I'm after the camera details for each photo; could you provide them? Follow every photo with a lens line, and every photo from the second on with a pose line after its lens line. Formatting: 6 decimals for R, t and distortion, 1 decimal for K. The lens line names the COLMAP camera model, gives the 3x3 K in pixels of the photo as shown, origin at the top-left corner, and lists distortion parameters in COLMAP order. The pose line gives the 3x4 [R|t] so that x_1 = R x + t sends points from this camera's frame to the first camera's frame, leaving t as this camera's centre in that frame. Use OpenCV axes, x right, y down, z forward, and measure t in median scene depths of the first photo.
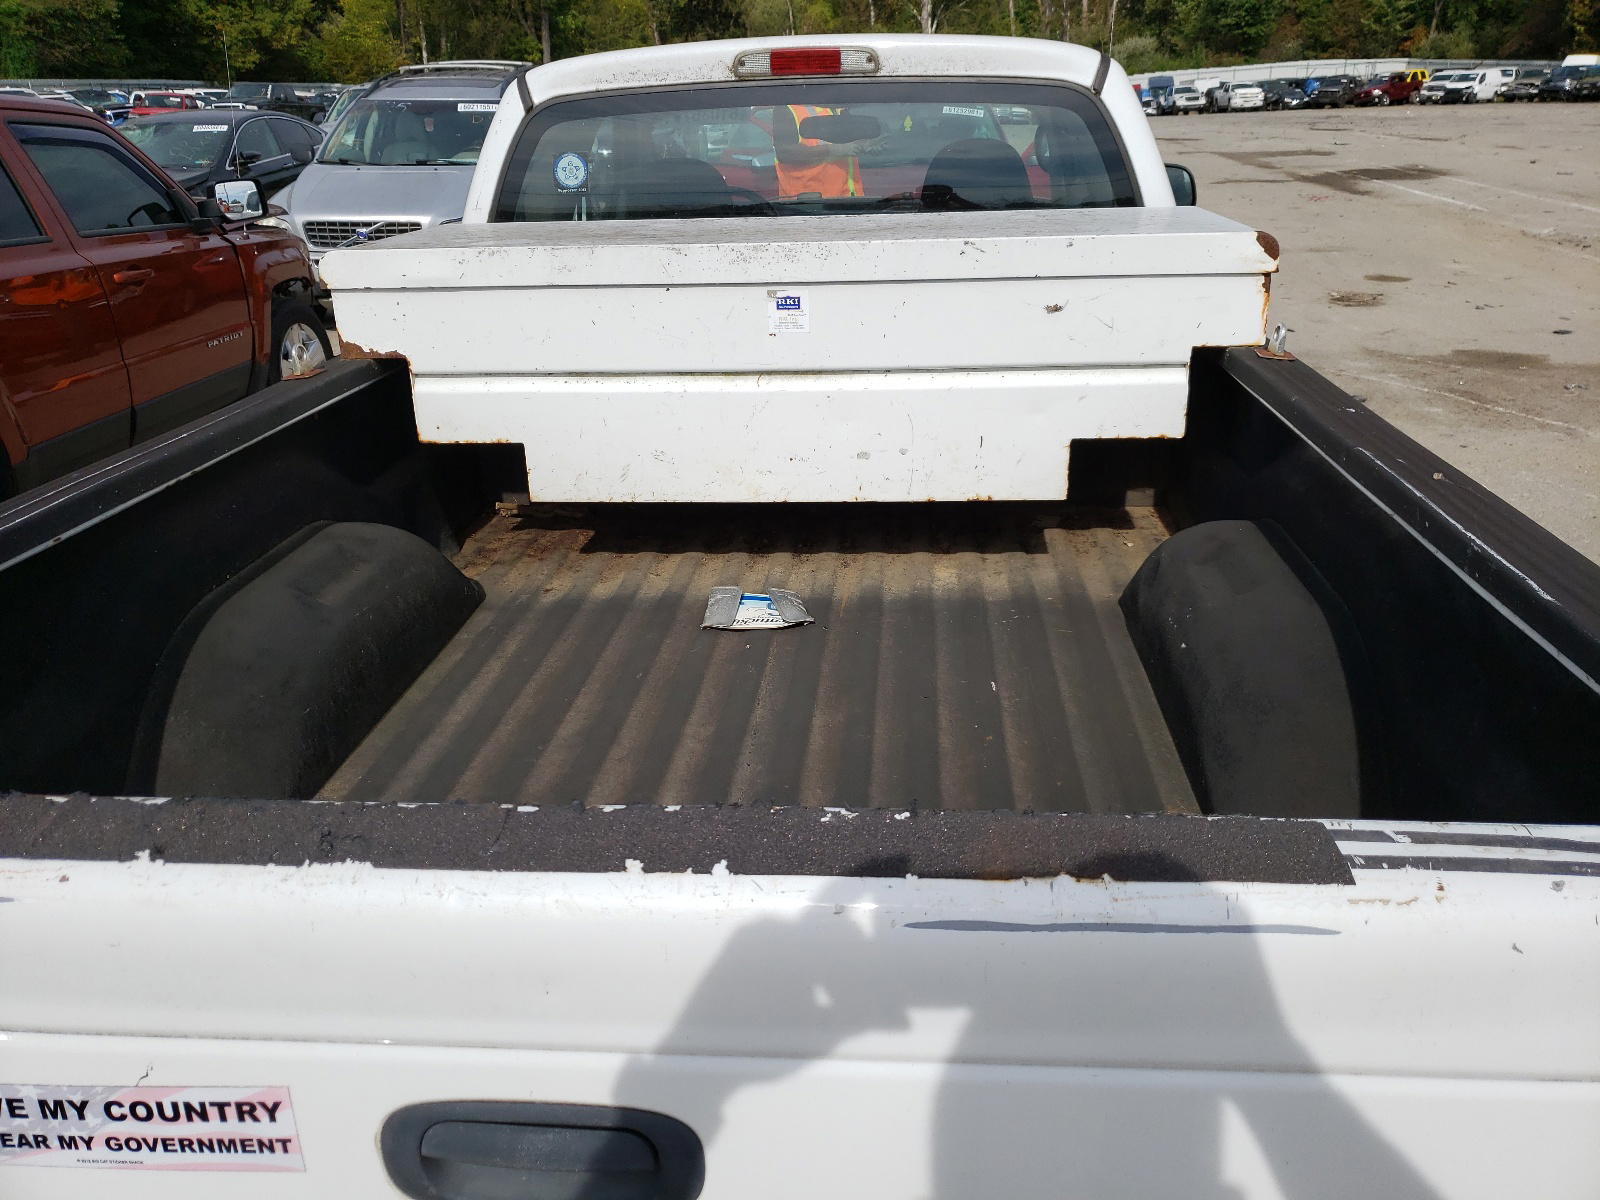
lens RADIAL K [[1188.9, 0, 800.0], [0, 1188.9, 600.0], [0, 0, 1]] dist [0.061284, -0.001567]
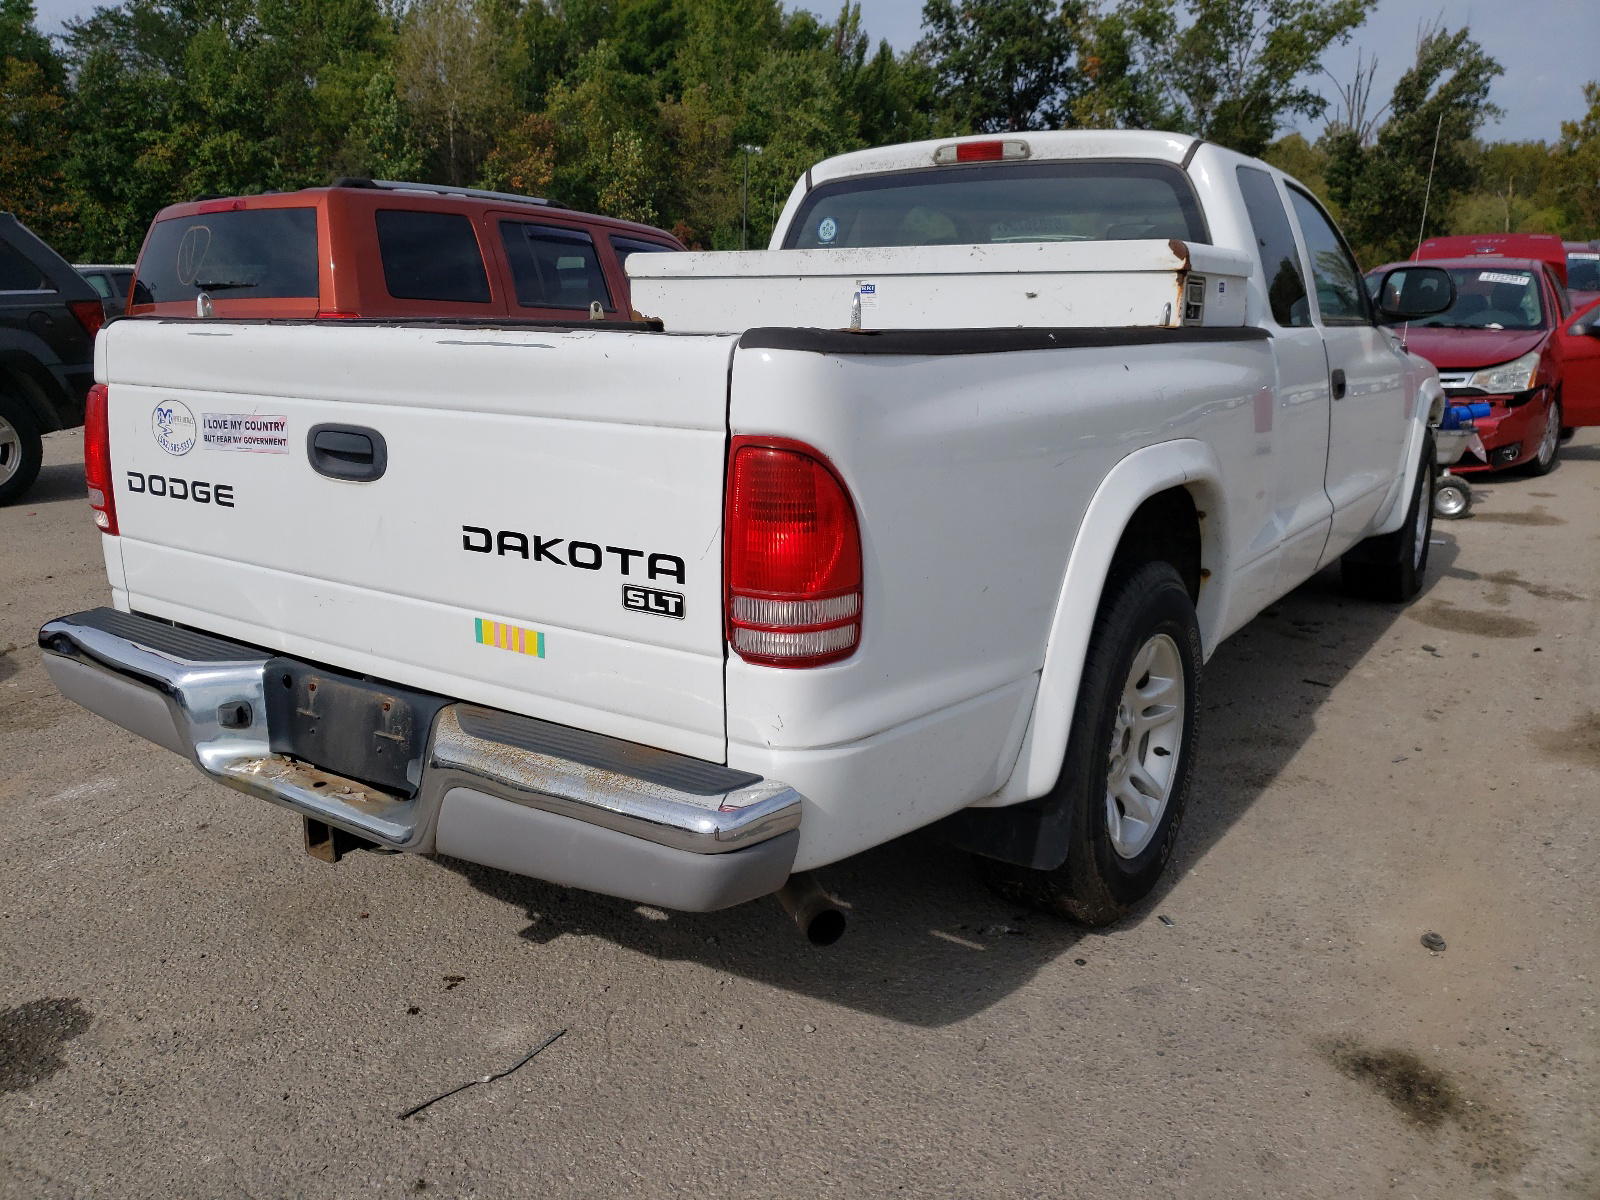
lens RADIAL K [[1188.9, 0, 800.0], [0, 1188.9, 600.0], [0, 0, 1]] dist [0.061284, -0.001567]
pose [[0.878907, 0.150211, -0.452723, 0.534718], [-0.212900, 0.972871, -0.090526, 0.231176], [0.426843, 0.175949, 0.887044, -0.234316]]
